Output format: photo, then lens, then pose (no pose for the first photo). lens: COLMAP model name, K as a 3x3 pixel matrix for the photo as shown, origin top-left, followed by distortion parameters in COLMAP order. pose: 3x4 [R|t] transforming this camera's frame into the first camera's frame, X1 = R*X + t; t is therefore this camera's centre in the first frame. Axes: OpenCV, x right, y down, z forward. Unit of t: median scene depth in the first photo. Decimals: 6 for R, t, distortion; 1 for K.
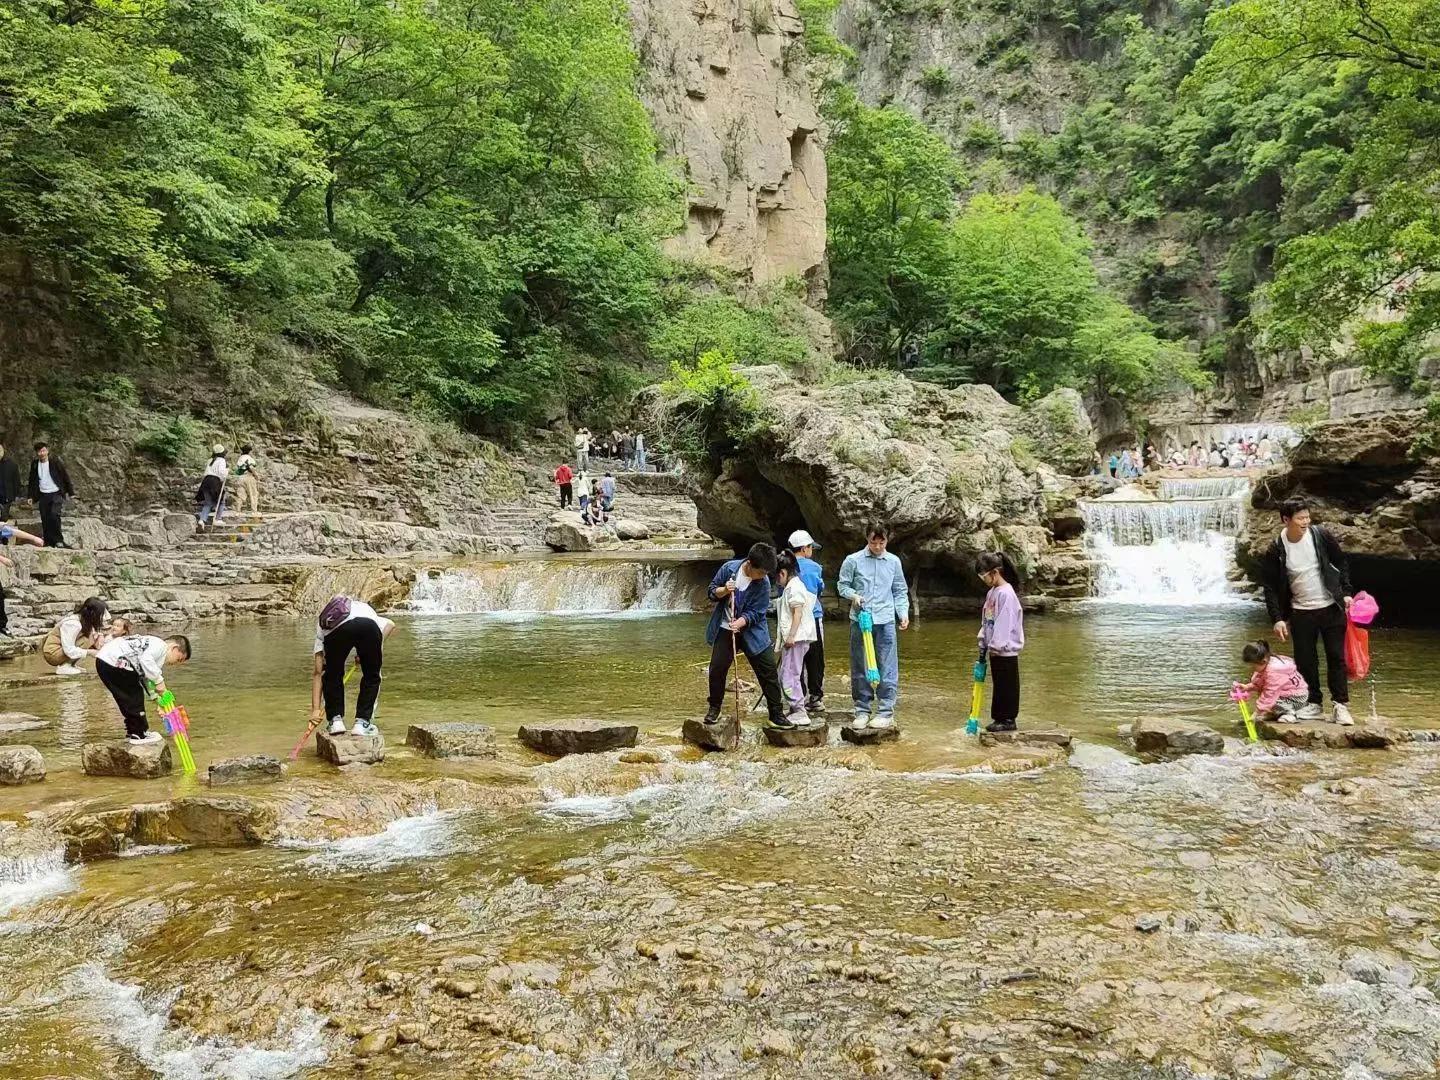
lens RADIAL K [[1792.7, 0, 720.1], [0, 1792.7, 542.9], [0, 0, 1]] dist [0.022593, 0.000000]
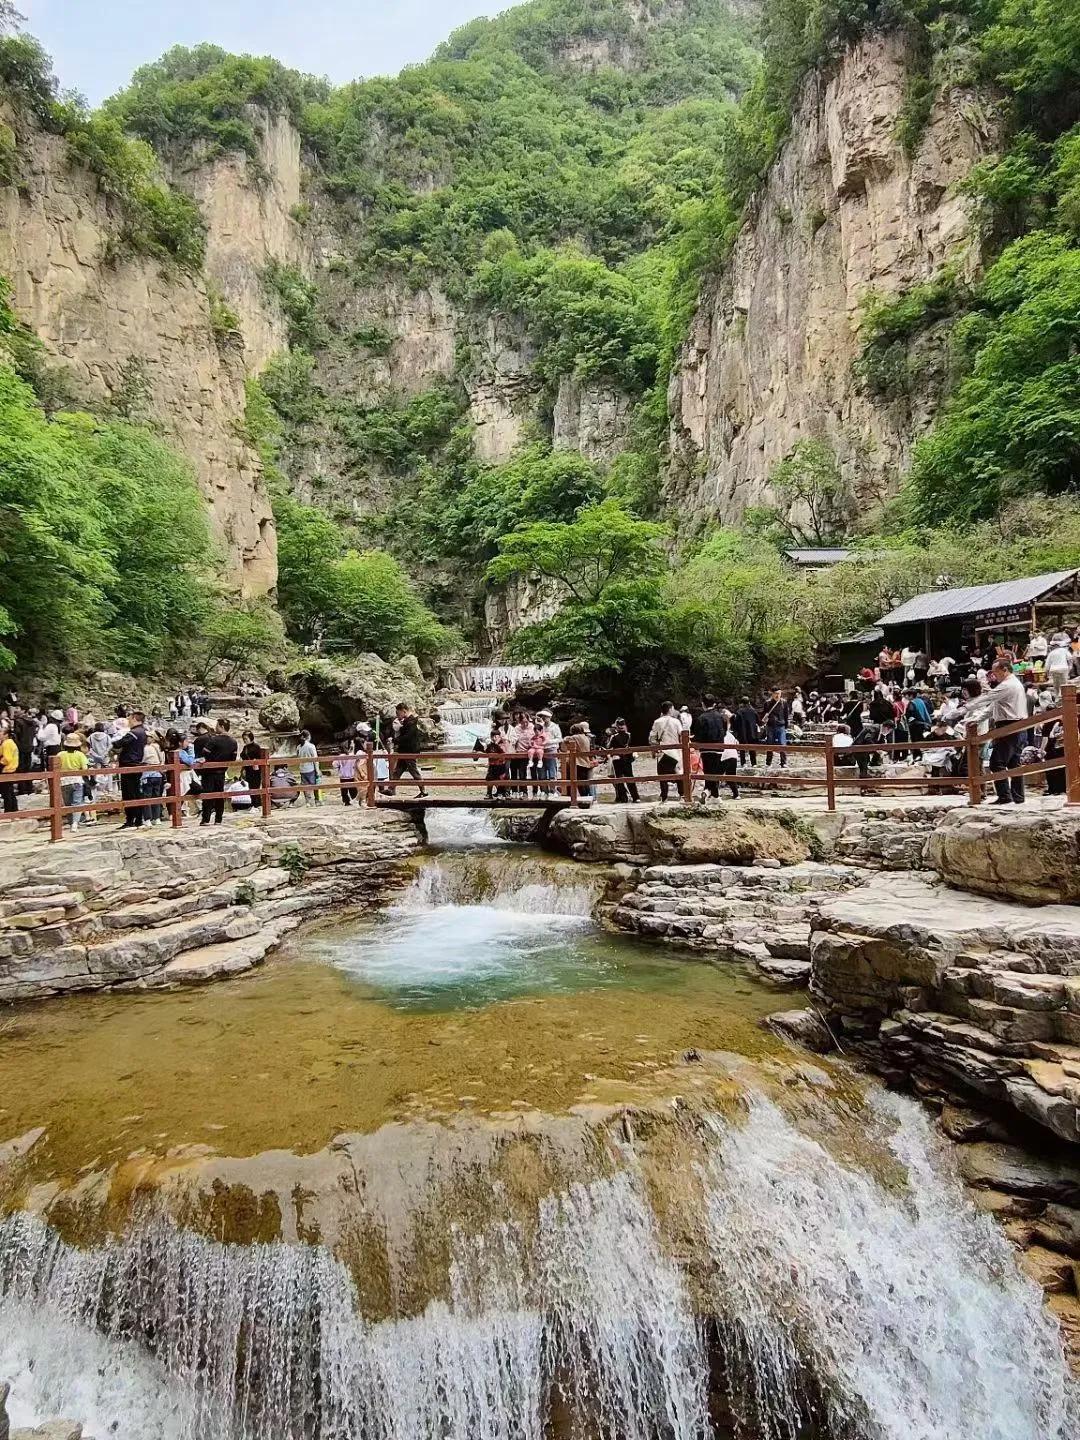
lens RADIAL K [[1792.7, 0, 540.0], [0, 1792.7, 718.9], [0, 0, 1]] dist [0.022593, 0.000000]
pose [[0.941502, -0.024035, 0.336148, -0.324221], [0.027343, 0.999613, -0.005109, 0.005767], [-0.335896, 0.014002, 0.941795, -0.910472]]
